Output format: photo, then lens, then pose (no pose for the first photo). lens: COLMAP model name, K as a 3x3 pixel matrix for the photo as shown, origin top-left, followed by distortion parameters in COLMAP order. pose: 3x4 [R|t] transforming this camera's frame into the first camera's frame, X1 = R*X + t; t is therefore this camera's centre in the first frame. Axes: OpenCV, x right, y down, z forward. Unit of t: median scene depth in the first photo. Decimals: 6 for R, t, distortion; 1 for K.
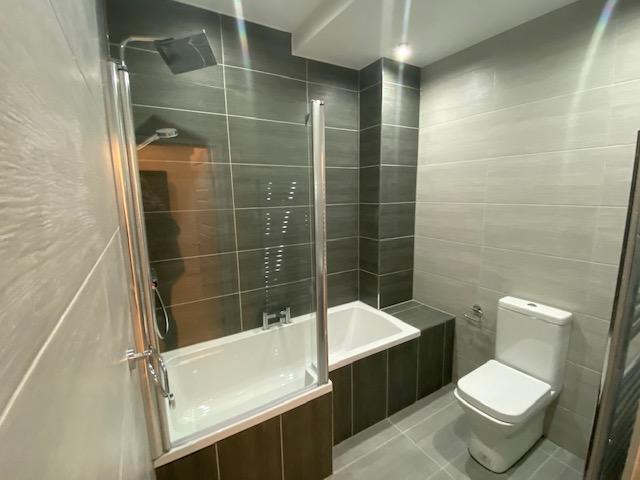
lens RADIAL K [[291.4, 0, 321.0], [0, 291.4, 242.9], [0, 0, 1]] dist [0.003520, -0.000432]
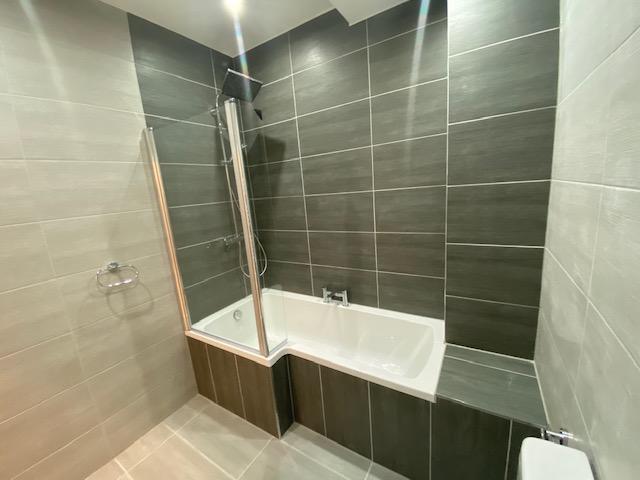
lens RADIAL K [[262.2, 0, 321.2], [0, 262.2, 238.1], [0, 0, 1]] dist [-0.001478, -0.000337]
pose [[0.441048, 0.160728, -0.882974, 0.657569], [-0.070285, 0.986997, 0.144555, -0.095491], [0.894727, -0.001696, 0.446610, 0.522253]]
